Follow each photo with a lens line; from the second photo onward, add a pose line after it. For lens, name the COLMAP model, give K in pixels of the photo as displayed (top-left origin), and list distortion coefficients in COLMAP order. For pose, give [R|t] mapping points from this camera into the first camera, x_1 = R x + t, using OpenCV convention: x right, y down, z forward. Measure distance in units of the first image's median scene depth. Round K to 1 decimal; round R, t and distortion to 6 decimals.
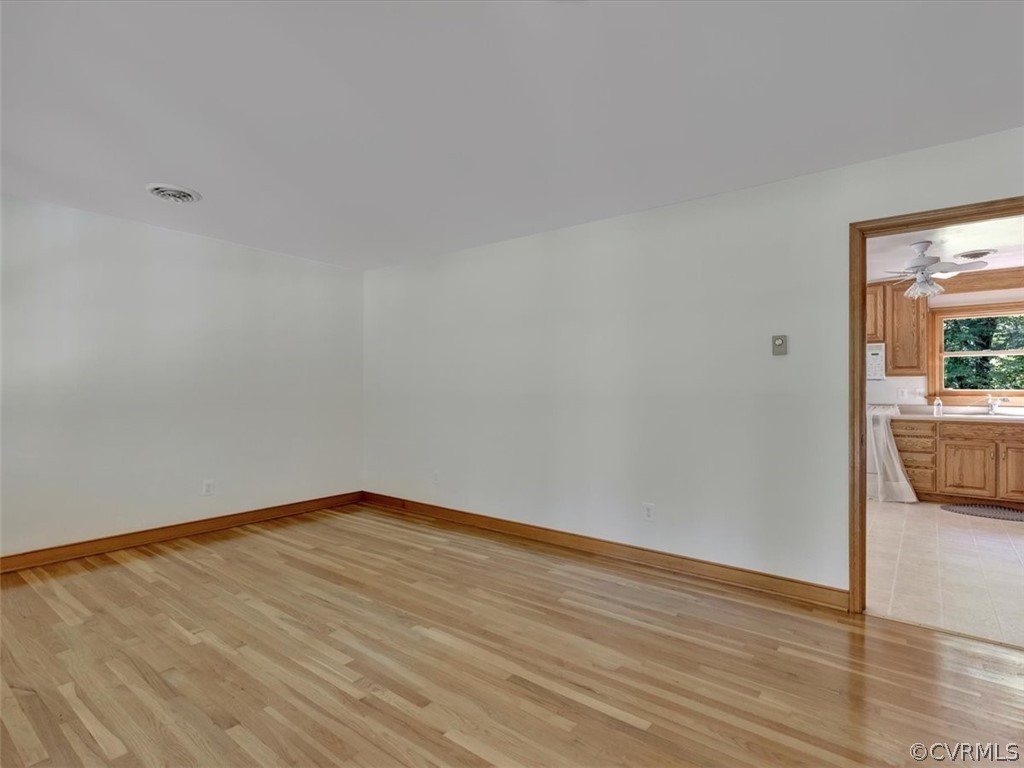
lens RADIAL K [[519.8, 0, 516.4], [0, 519.8, 382.9], [0, 0, 1]] dist [0.003577, 0.000210]
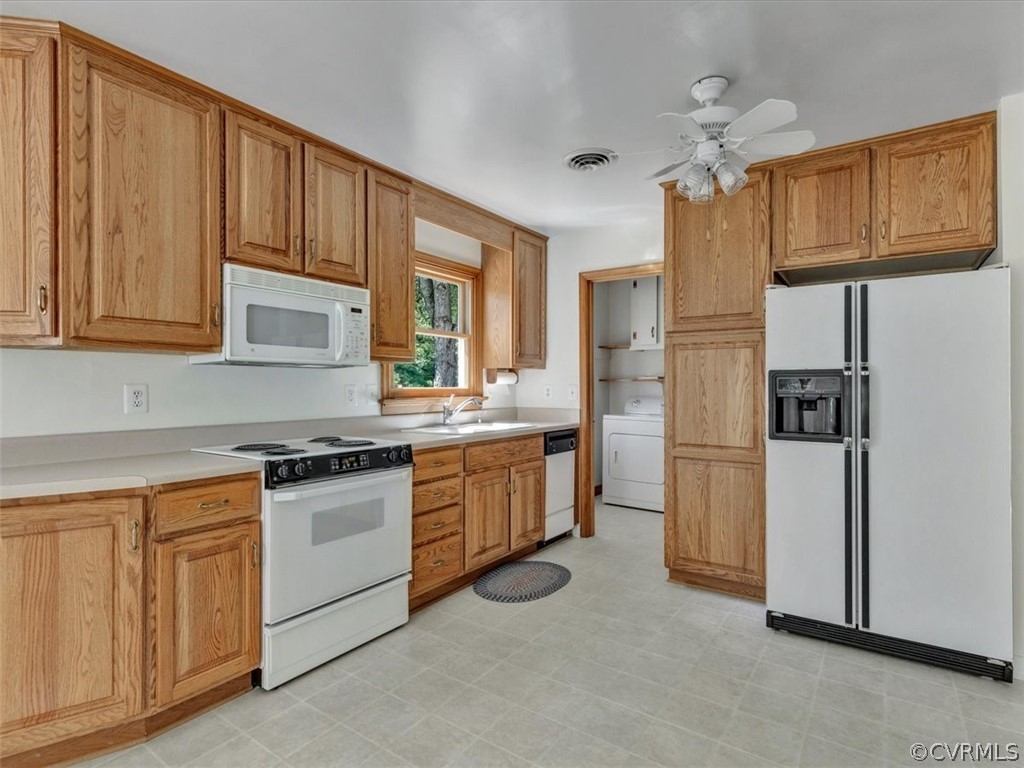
lens RADIAL K [[546.4, 0, 510.0], [0, 546.4, 381.5], [0, 0, 1]] dist [0.001161, 0.000005]
pose [[-0.056219, 0.004534, 0.998408, 0.213283], [-0.007723, 0.999958, -0.004976, 0.008739], [-0.998389, -0.007991, -0.056182, 0.931229]]
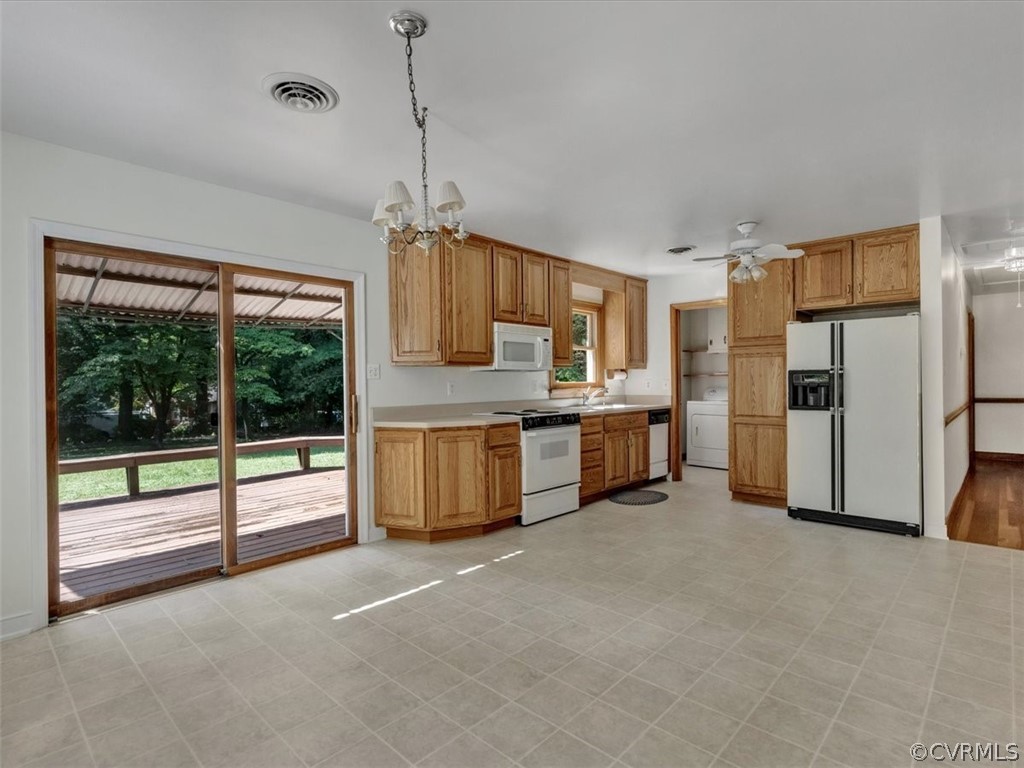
lens RADIAL K [[531.9, 0, 488.4], [0, 531.9, 383.8], [0, 0, 1]] dist [0.002356, 0.000064]
pose [[0.125040, -0.009372, 0.992107, -0.171471], [0.002465, 0.999955, 0.009135, 0.006959], [-0.992149, 0.001303, 0.125057, 1.028486]]
